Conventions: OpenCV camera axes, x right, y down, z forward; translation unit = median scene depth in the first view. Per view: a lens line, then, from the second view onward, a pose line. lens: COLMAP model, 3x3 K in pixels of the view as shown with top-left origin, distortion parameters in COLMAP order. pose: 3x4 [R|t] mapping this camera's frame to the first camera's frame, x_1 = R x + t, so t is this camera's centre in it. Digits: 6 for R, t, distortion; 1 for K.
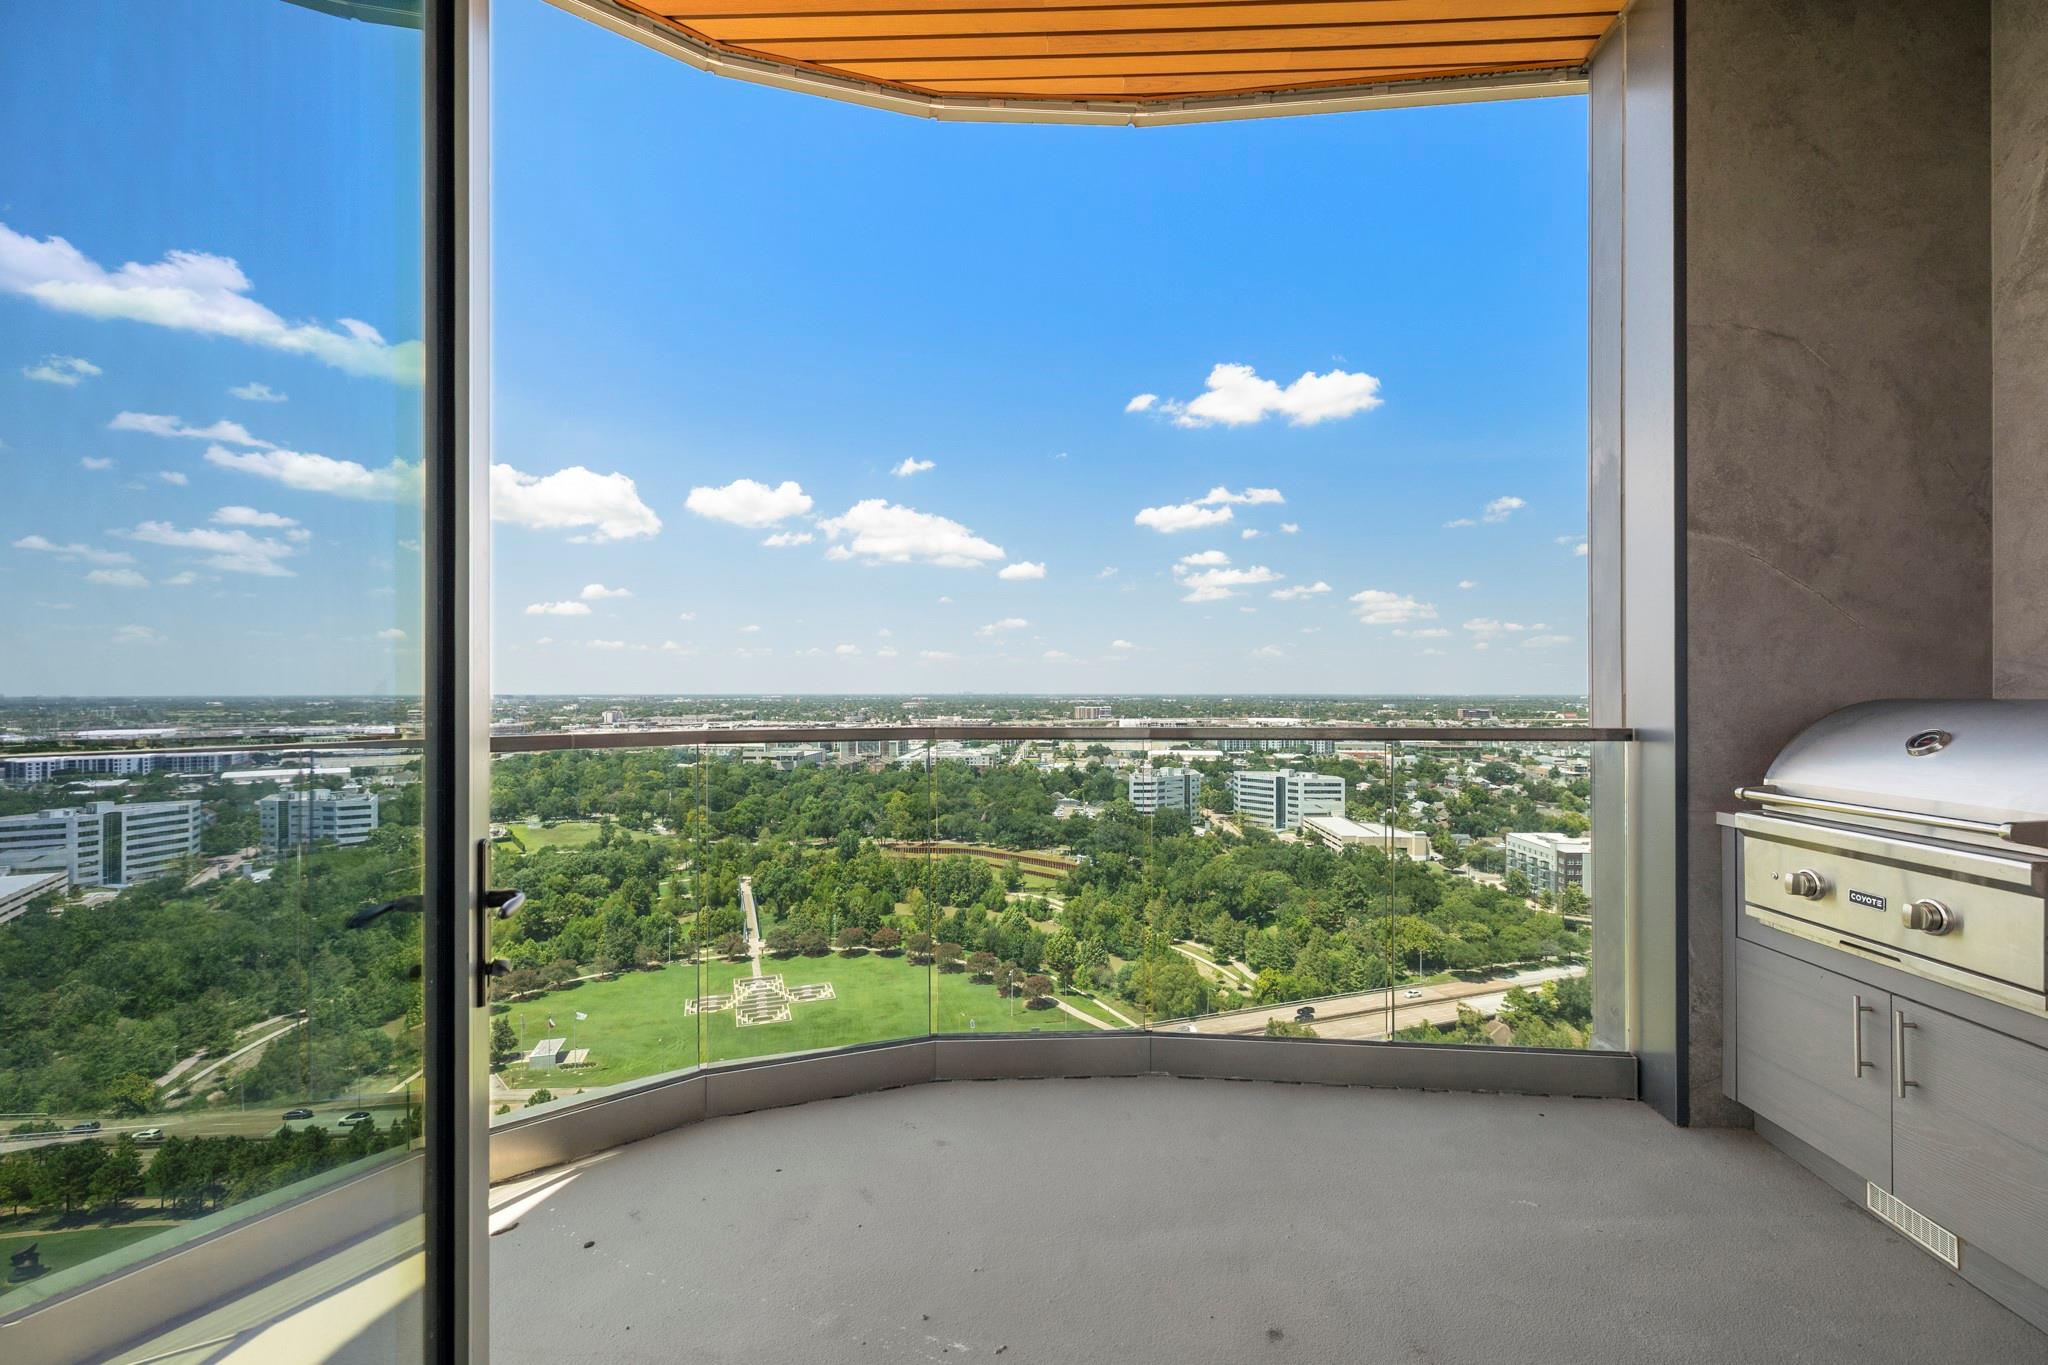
lens RADIAL K [[875.4, 0, 1035.4], [0, 875.4, 690.5], [0, 0, 1]] dist [0.001962, 0.000136]
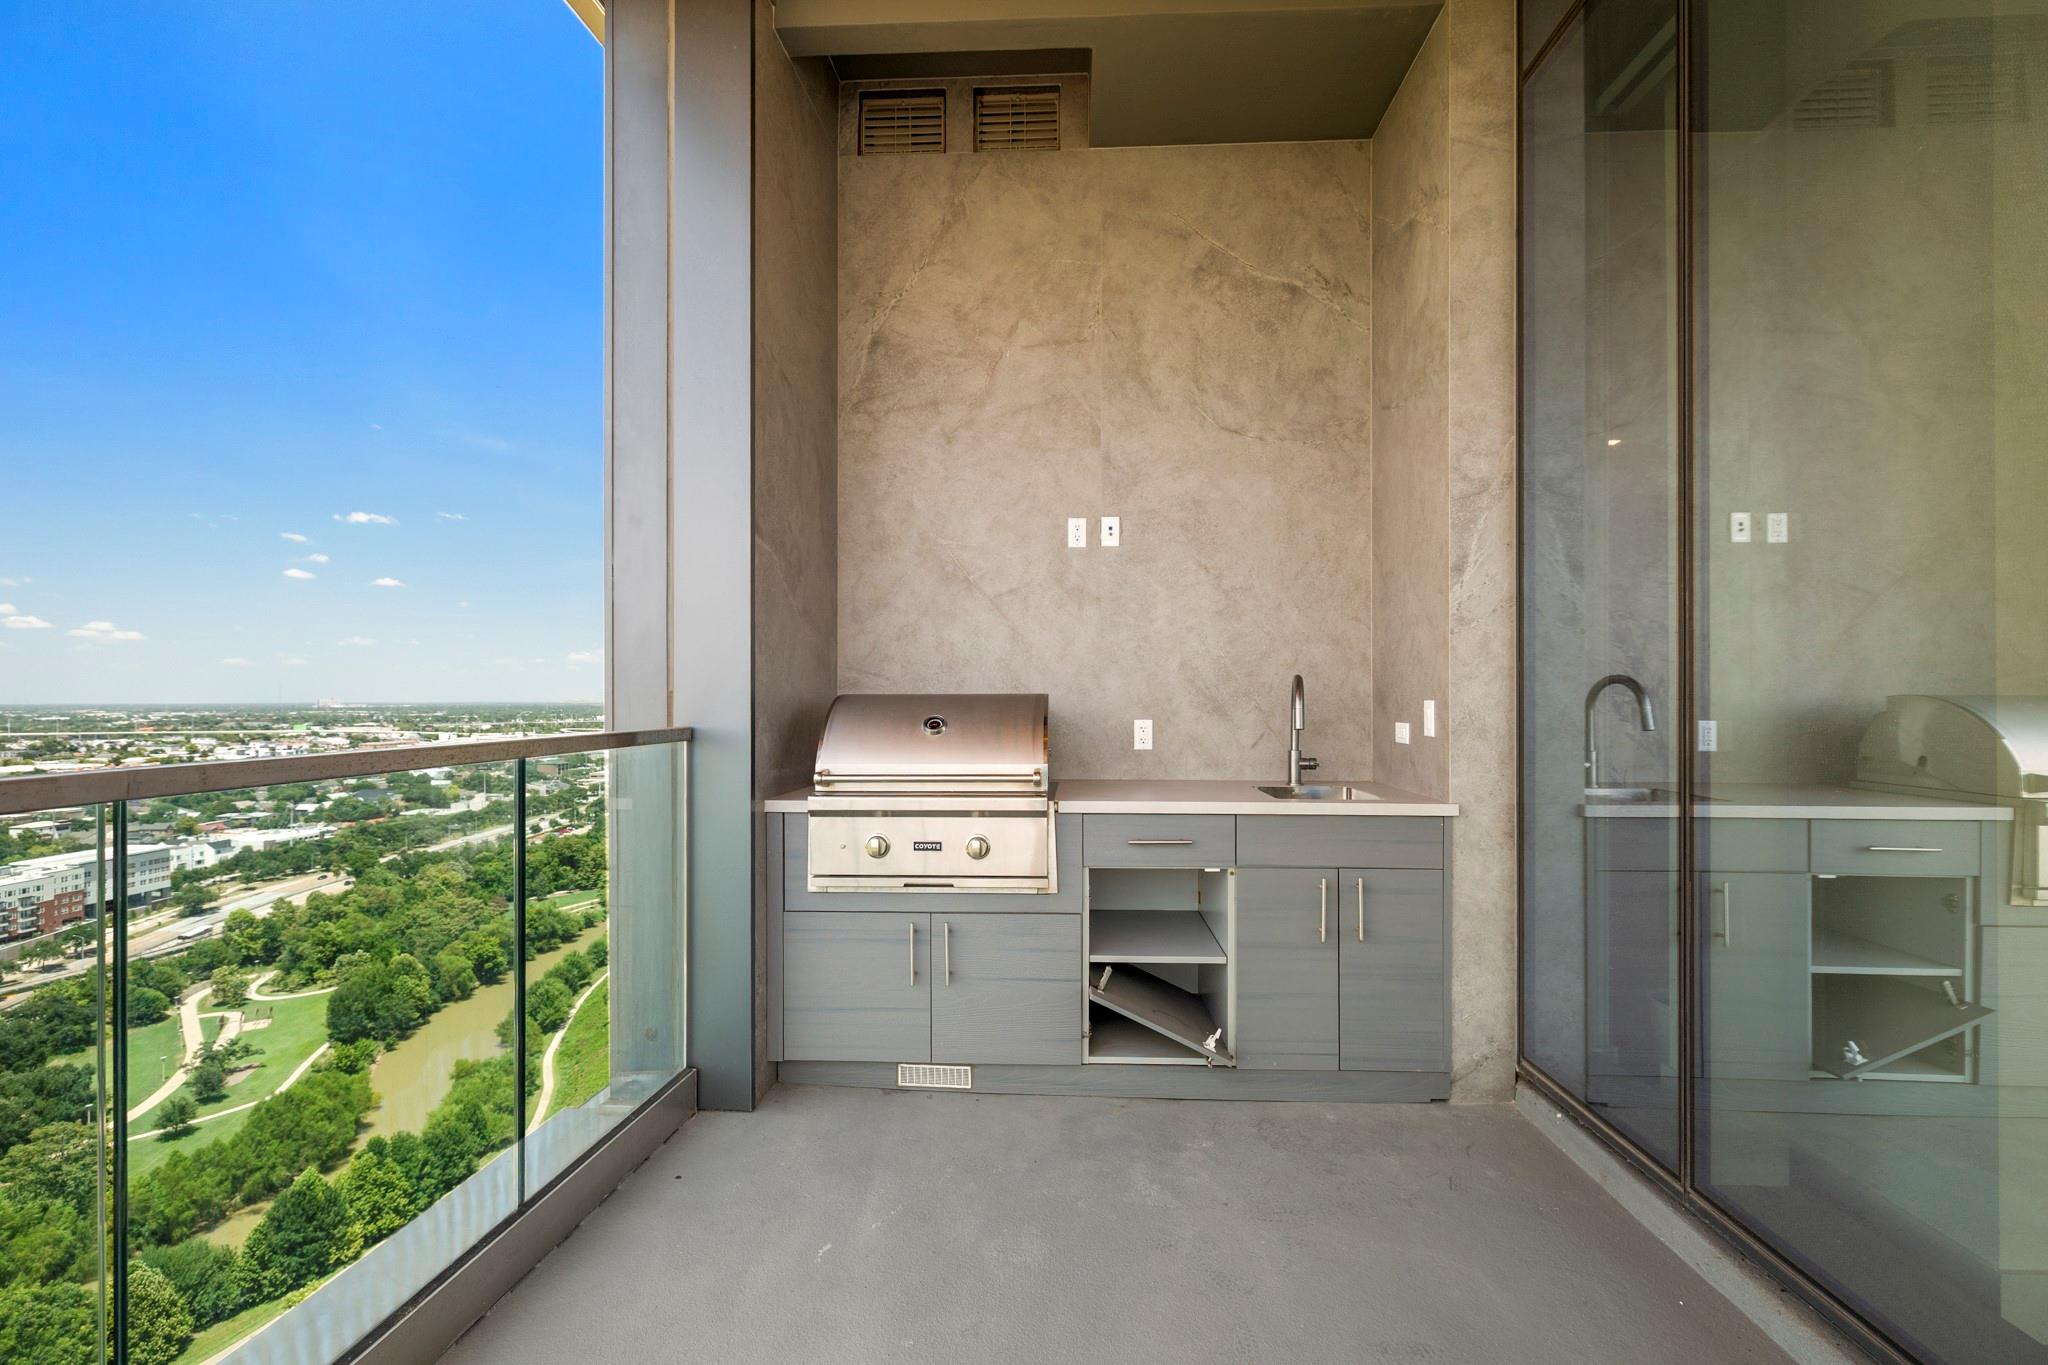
lens RADIAL K [[875.4, 0, 1035.4], [0, 875.4, 690.5], [0, 0, 1]] dist [0.001962, 0.000136]
pose [[-0.001607, -0.000653, 0.999998, -0.310282], [-0.000121, 1.000000, 0.000653, 0.002606], [-0.999999, -0.000120, -0.001607, 0.705076]]
